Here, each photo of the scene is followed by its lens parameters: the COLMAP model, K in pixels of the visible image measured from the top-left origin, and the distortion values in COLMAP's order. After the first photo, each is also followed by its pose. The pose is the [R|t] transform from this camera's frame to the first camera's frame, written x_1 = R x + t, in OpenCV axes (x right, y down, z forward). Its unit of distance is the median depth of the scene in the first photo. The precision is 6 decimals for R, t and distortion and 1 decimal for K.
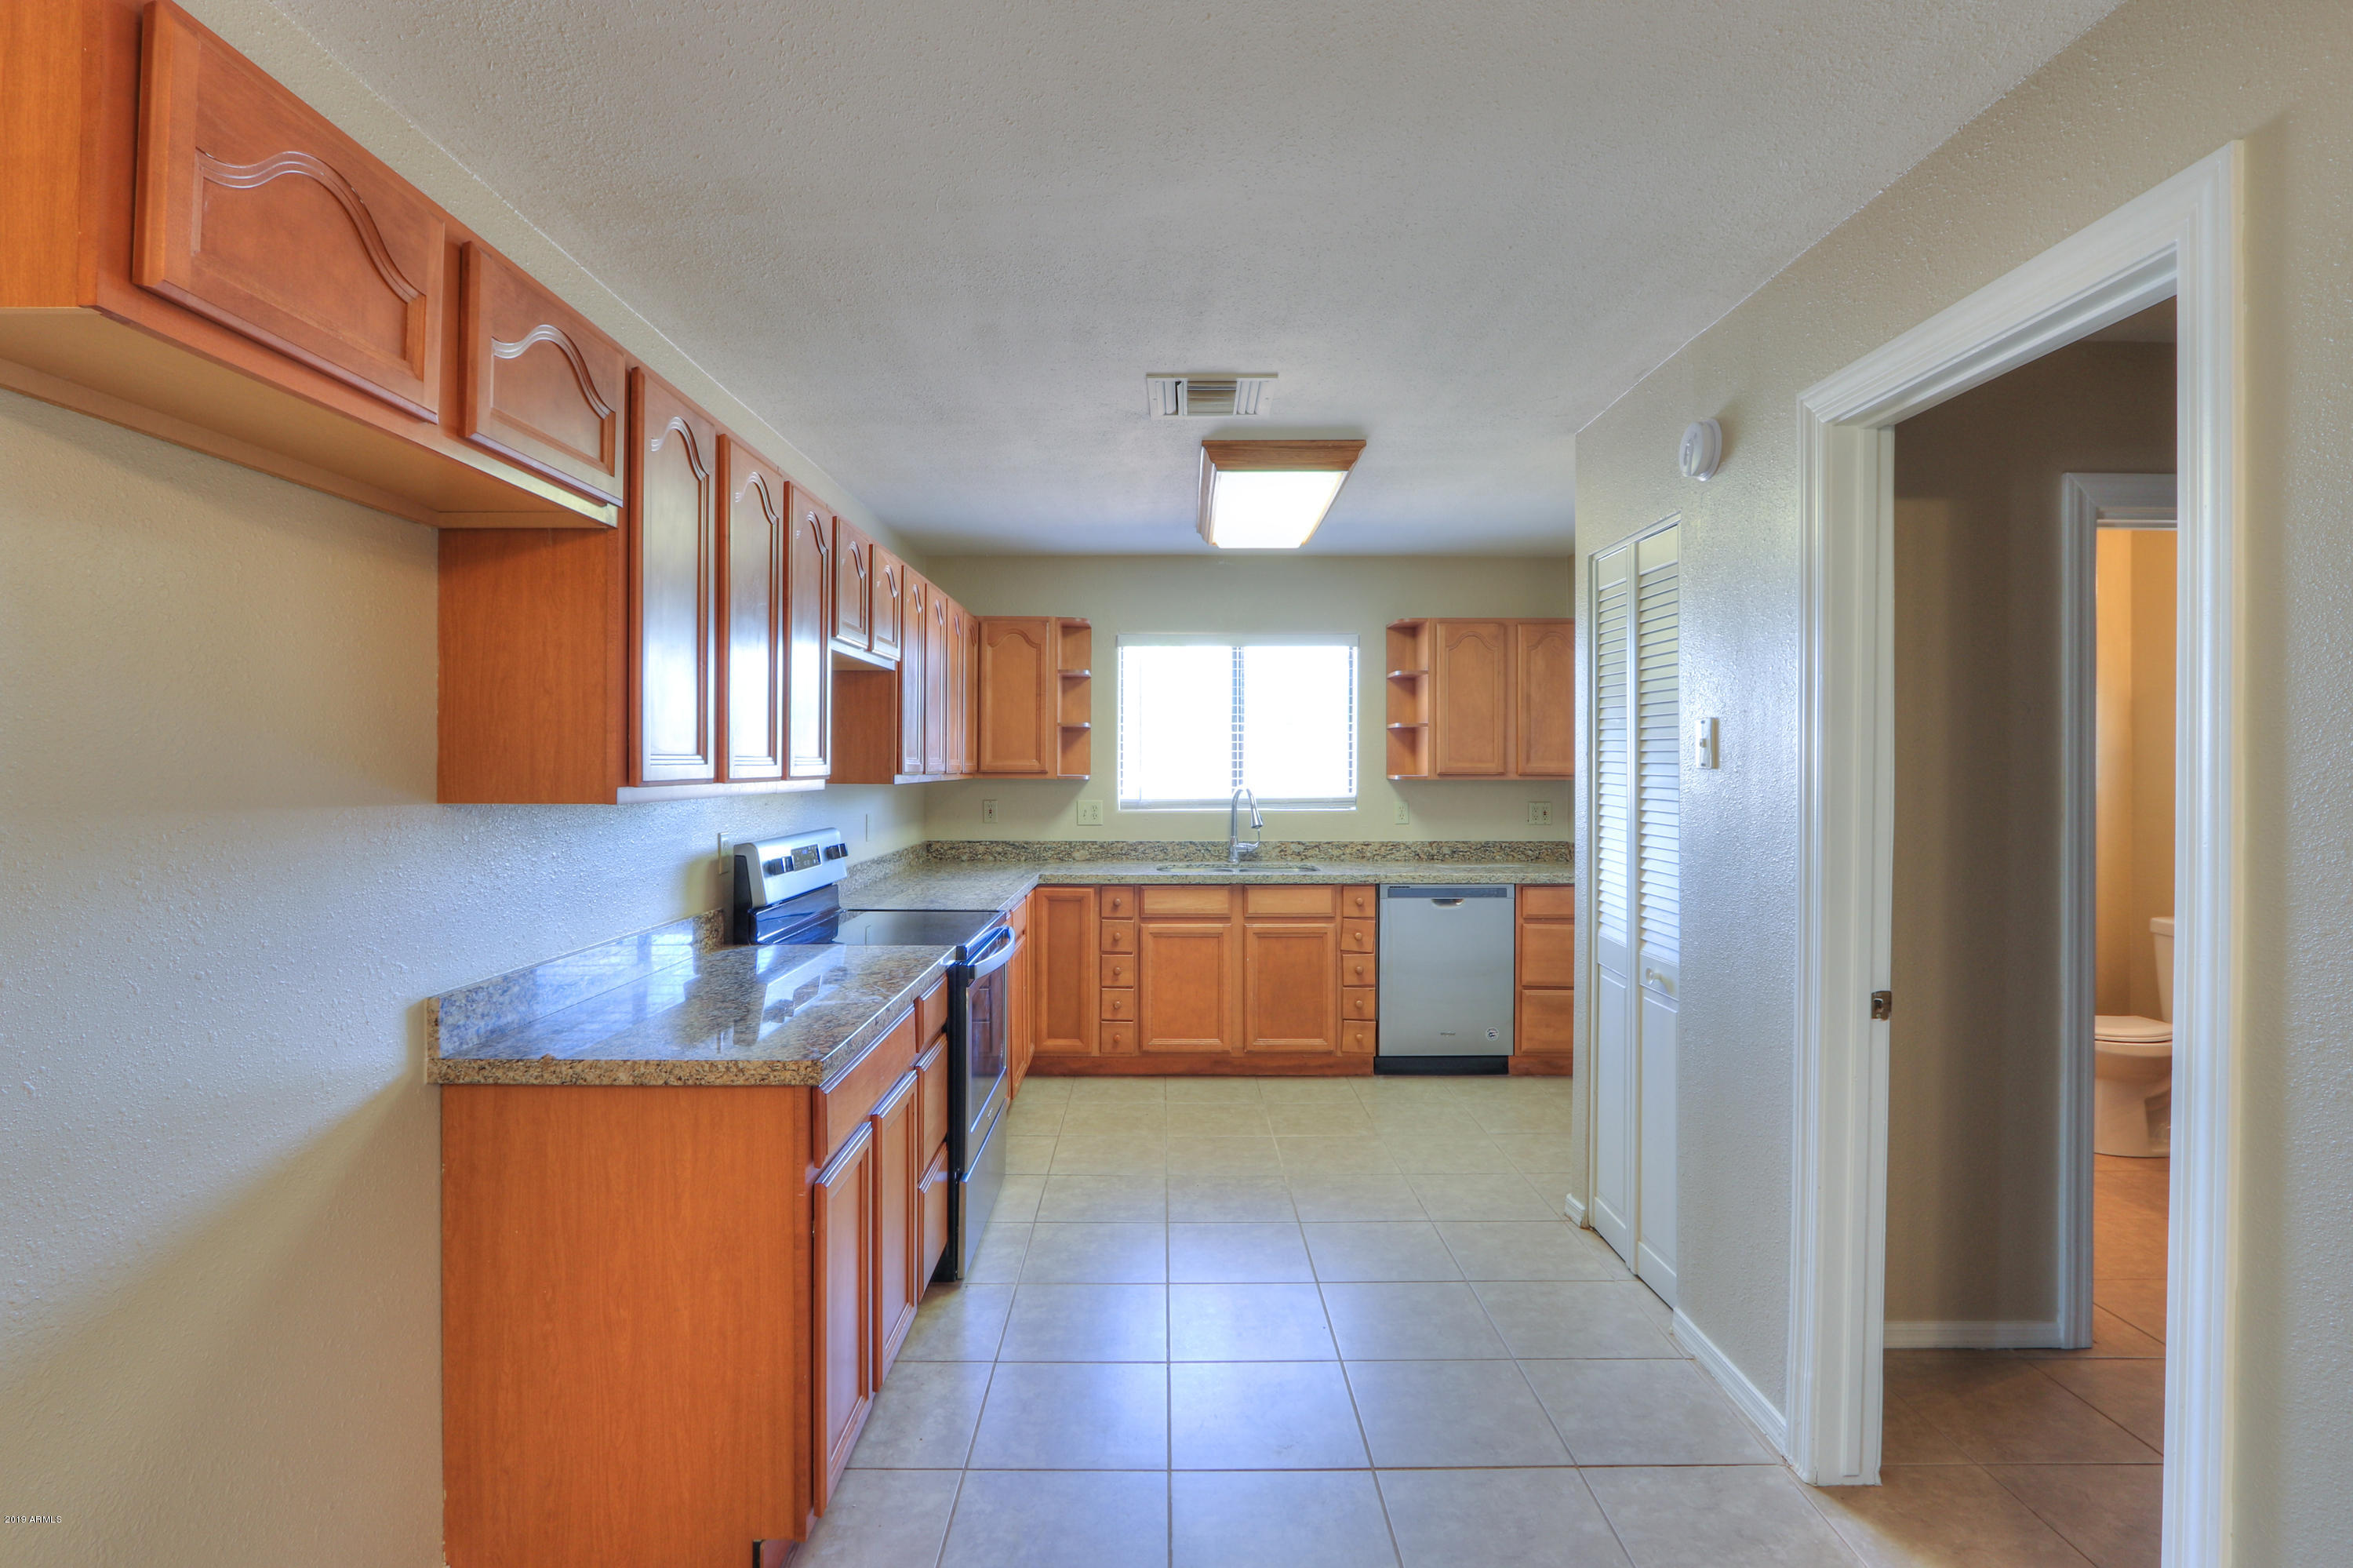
lens RADIAL K [[1120.9, 0, 1180.5], [0, 1120.9, 760.1], [0, 0, 1]] dist [-0.017614, 0.003725]
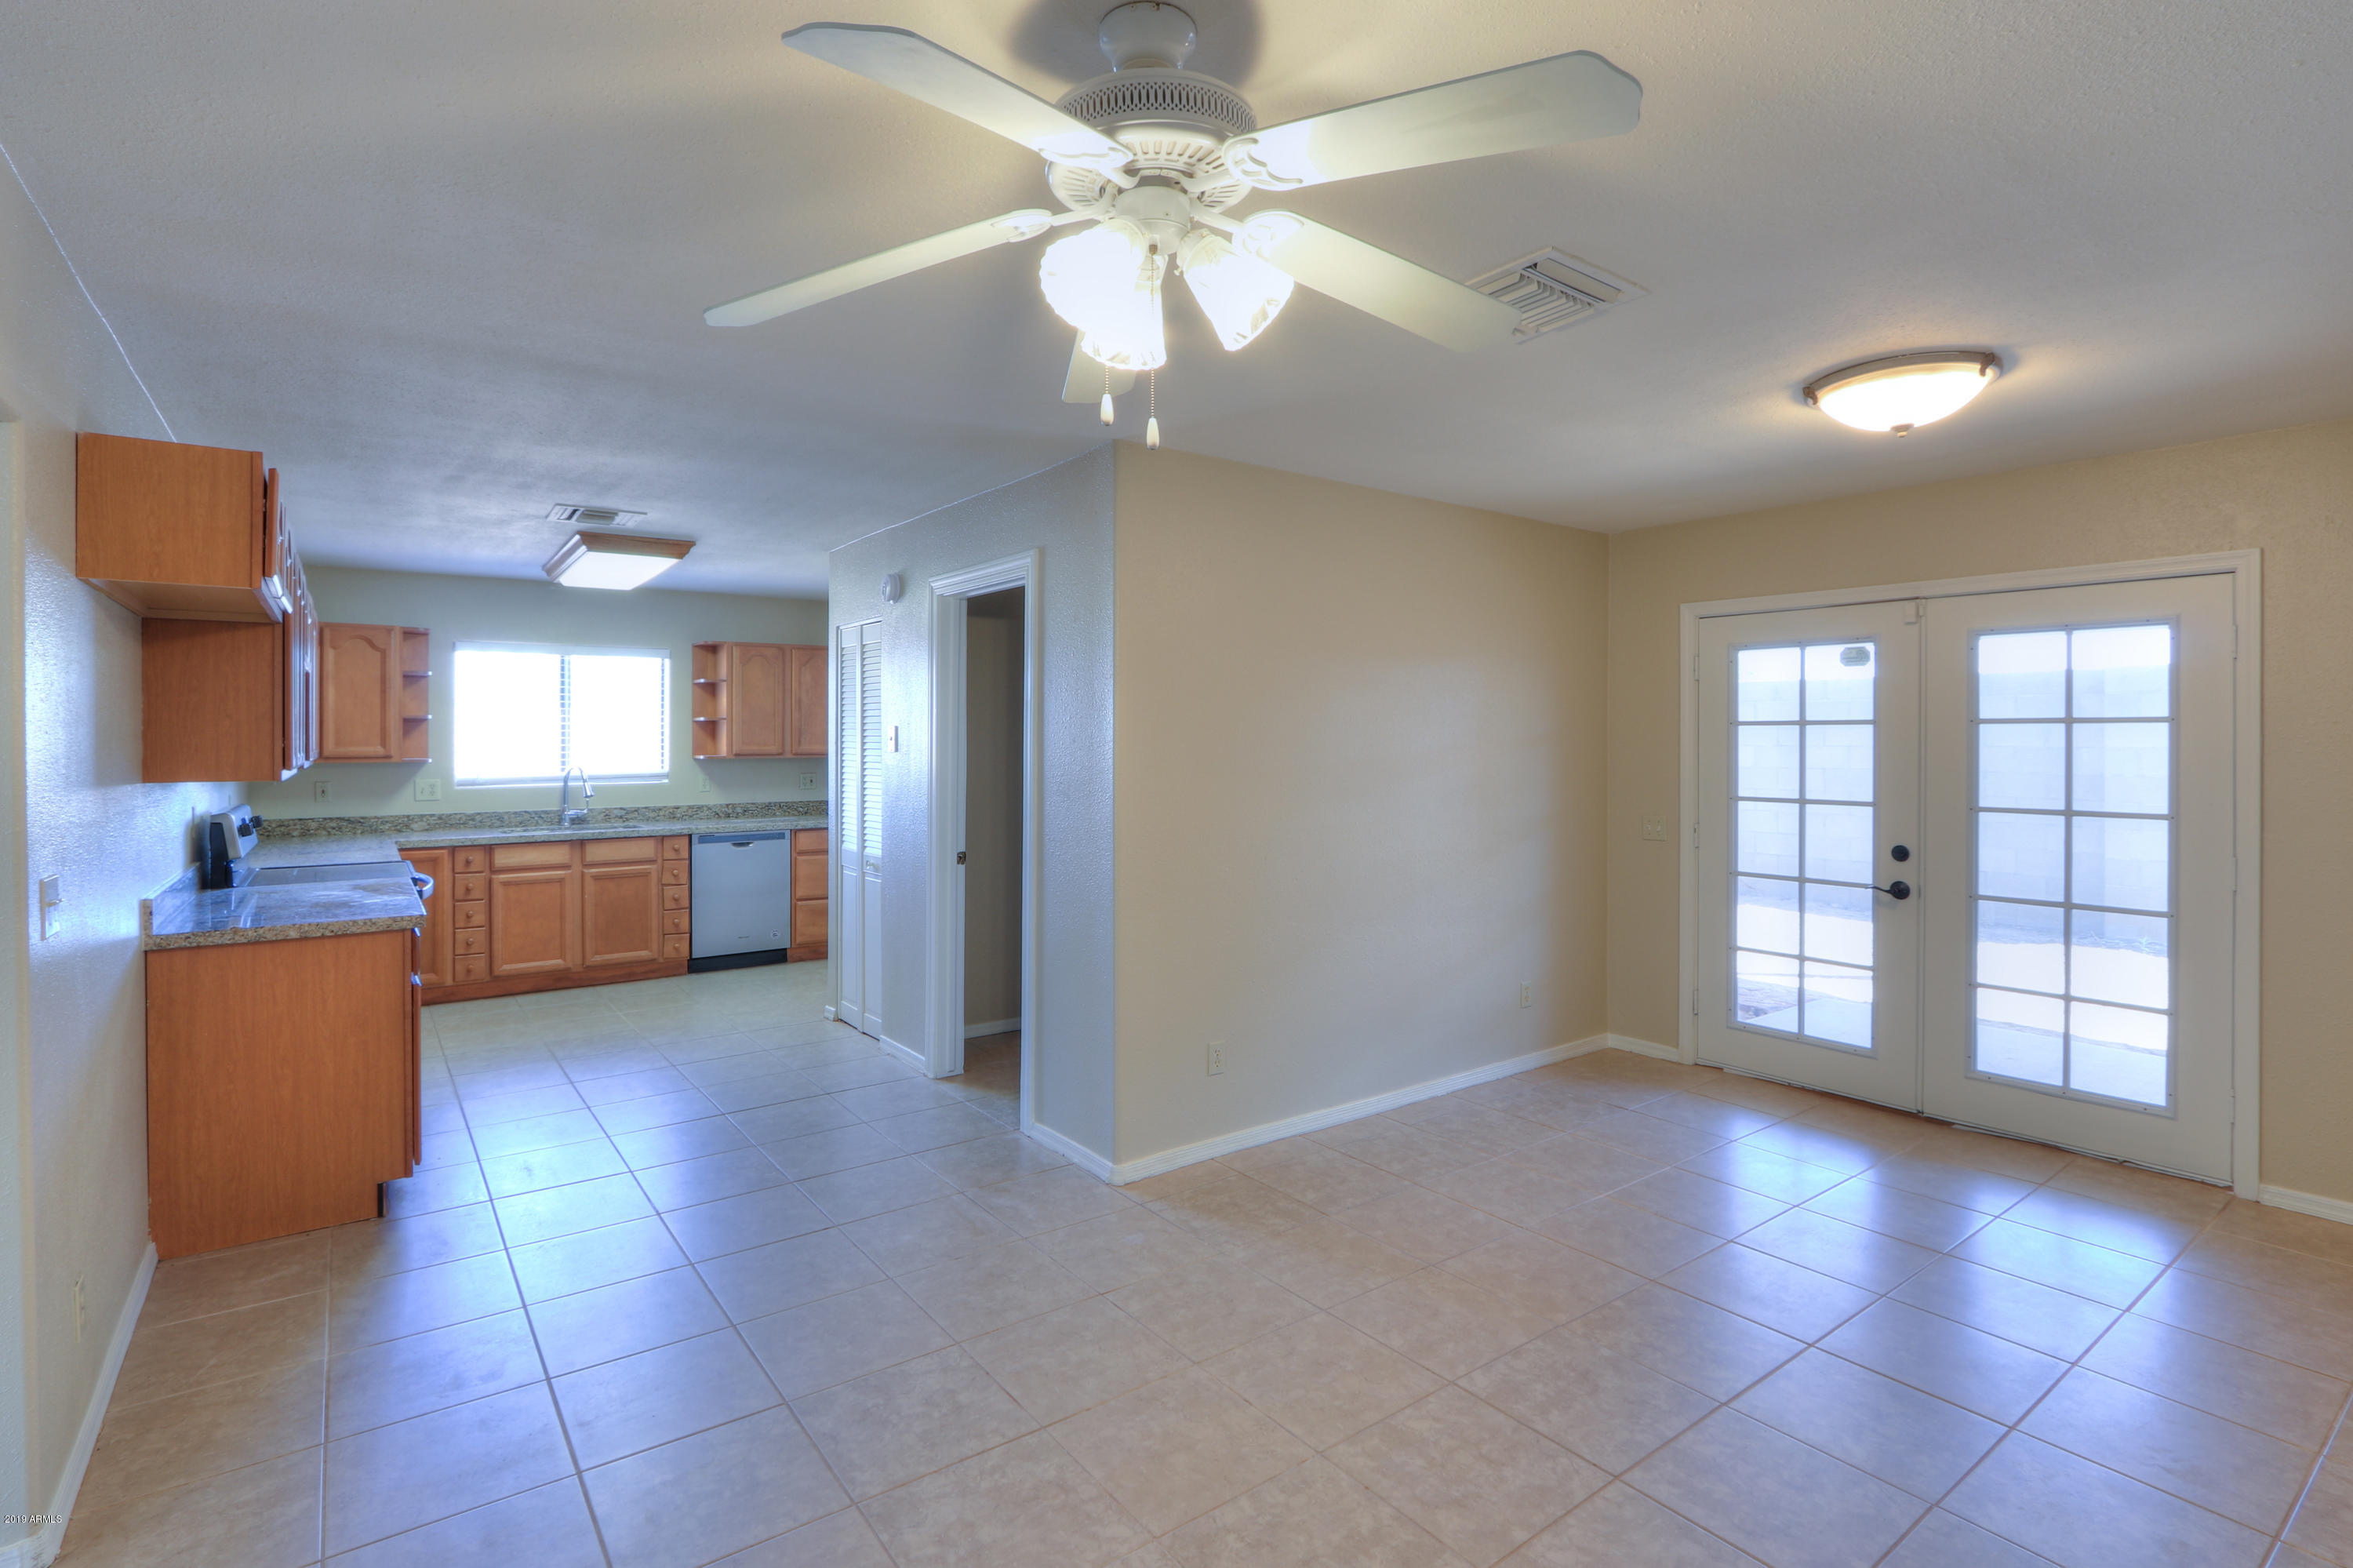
lens RADIAL K [[1120.9, 0, 1191.4], [0, 1120.9, 738.5], [0, 0, 1]] dist [-0.017614, 0.003725]
pose [[0.801931, -0.003802, 0.597404, -0.152007], [0.001769, 0.999990, 0.003990, -0.012147], [-0.597413, -0.002143, 0.801931, -0.478701]]
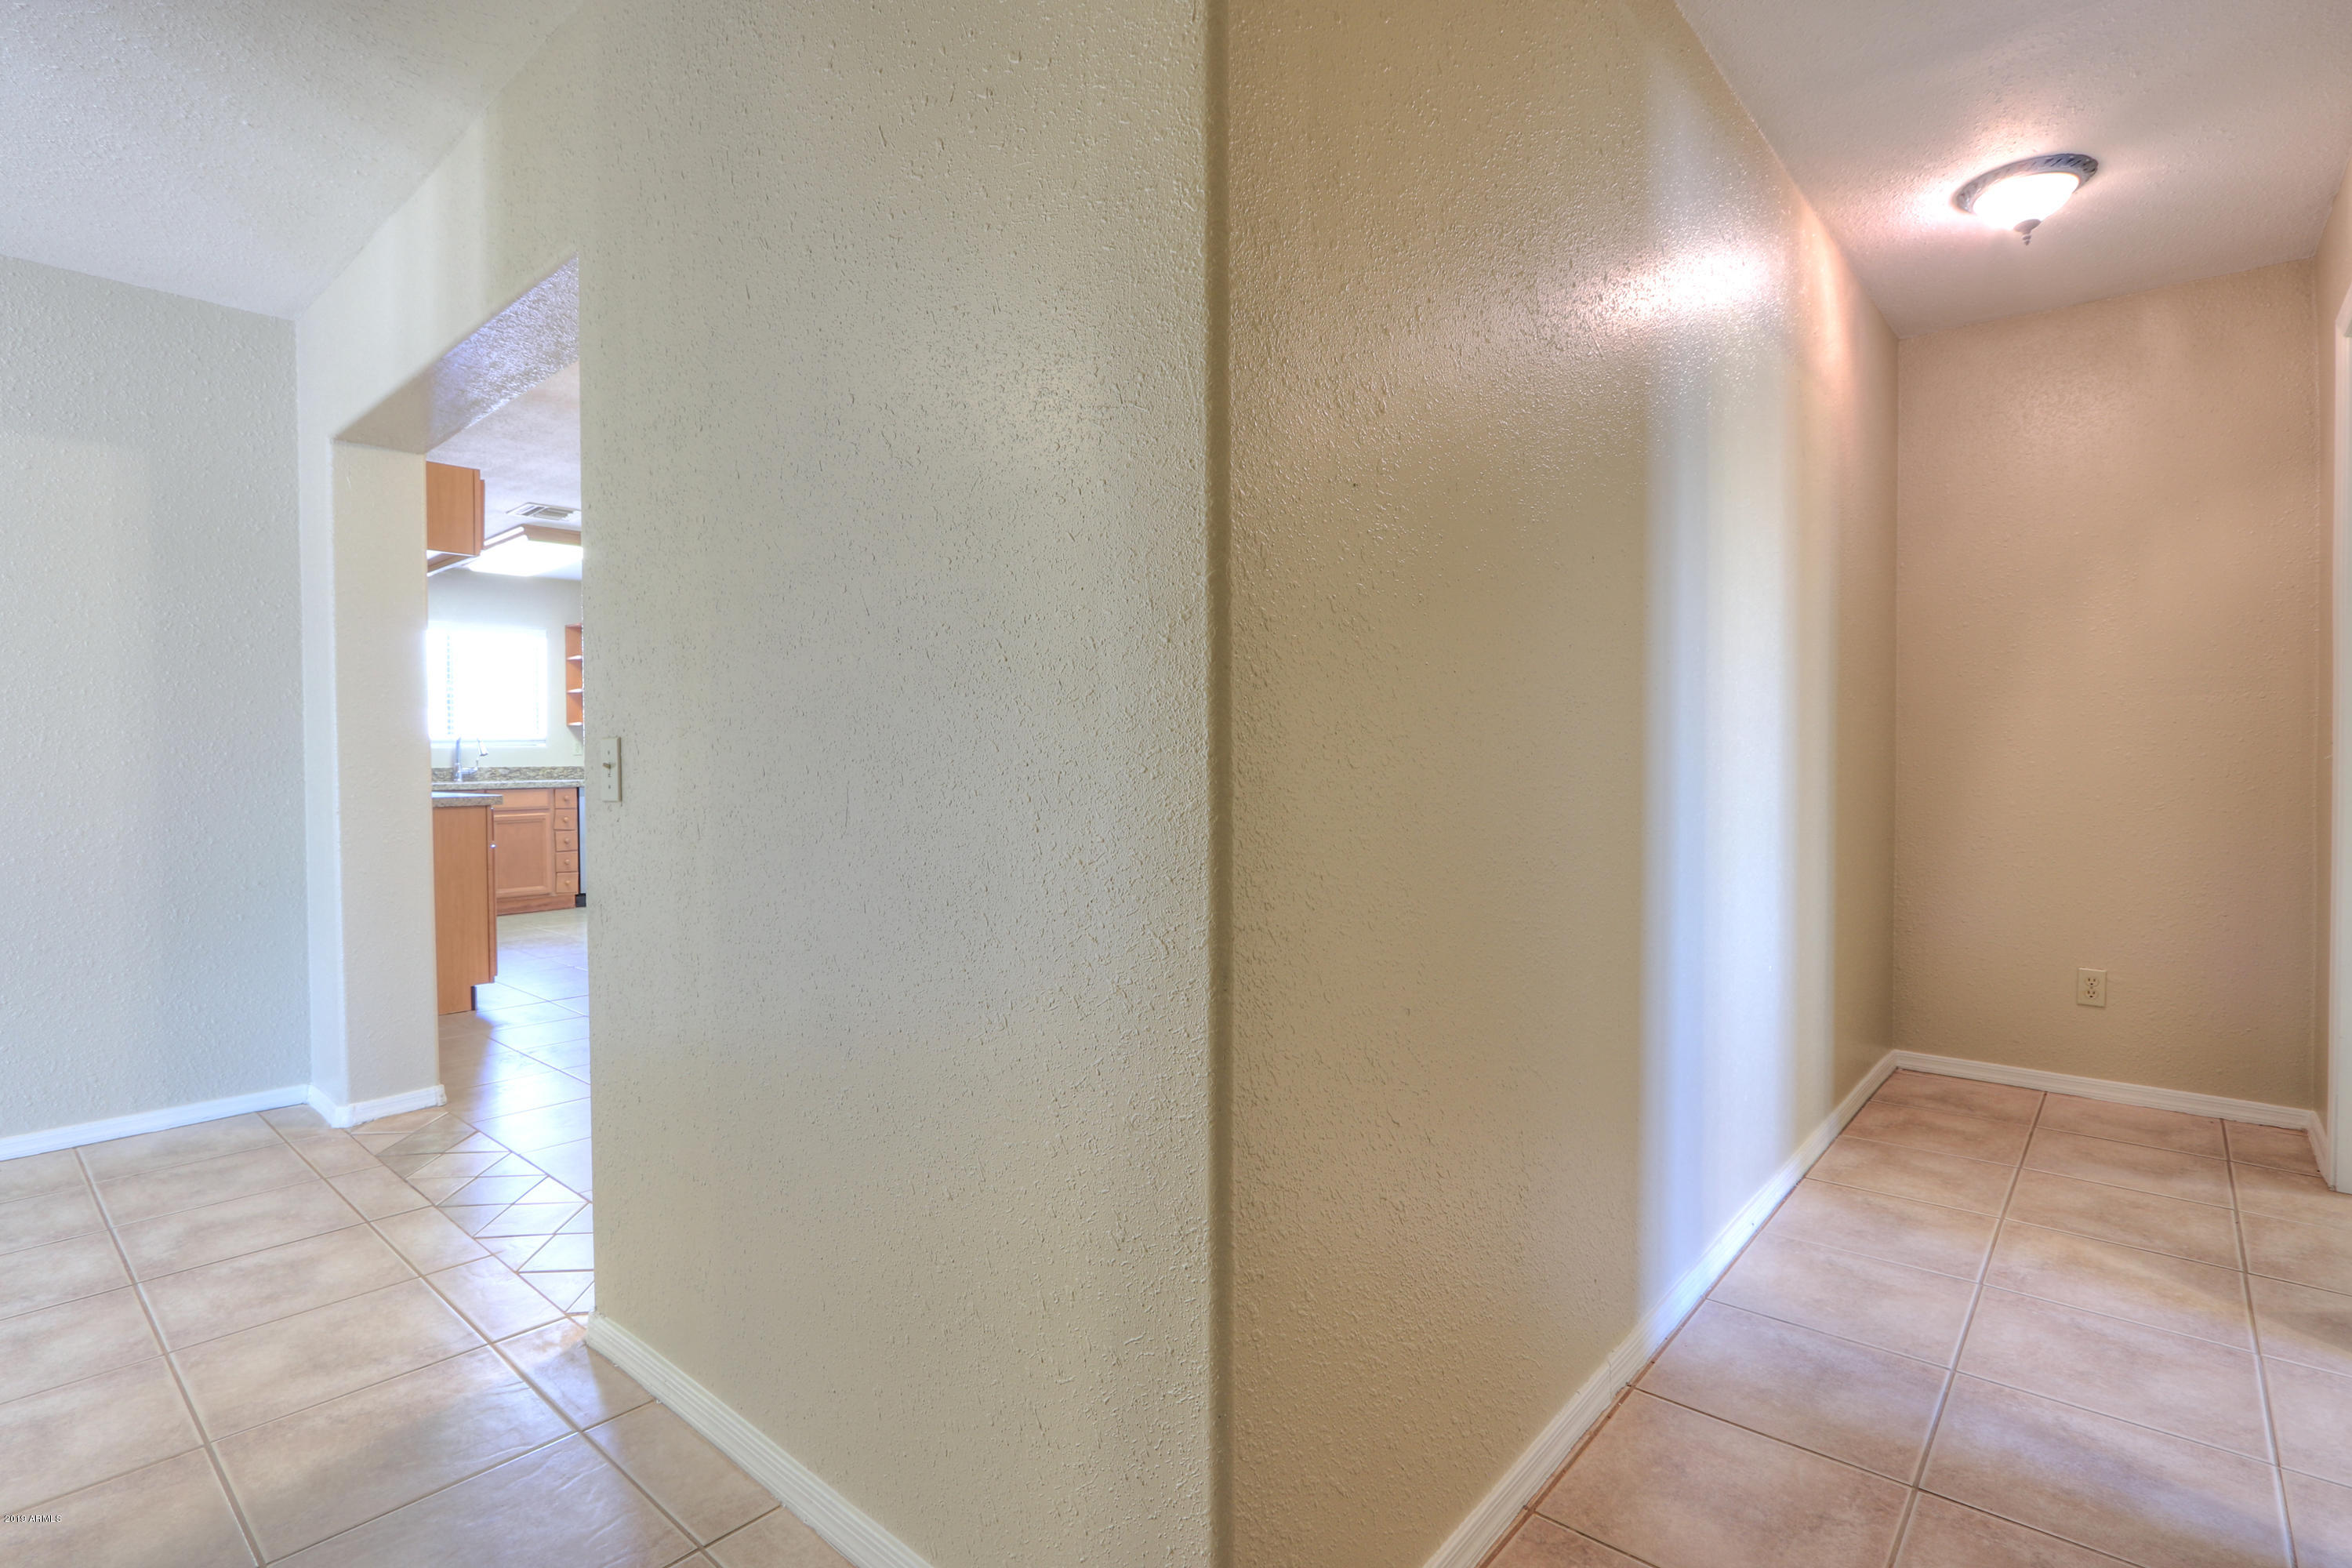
lens RADIAL K [[1120.4, 0, 1170.3], [0, 1120.4, 775.3], [0, 0, 1]] dist [-0.017614, 0.003725]
pose [[0.664503, -0.020610, 0.747001, -0.458926], [0.004256, 0.999708, 0.023795, 0.058661], [-0.747273, -0.012633, 0.664397, -0.710956]]
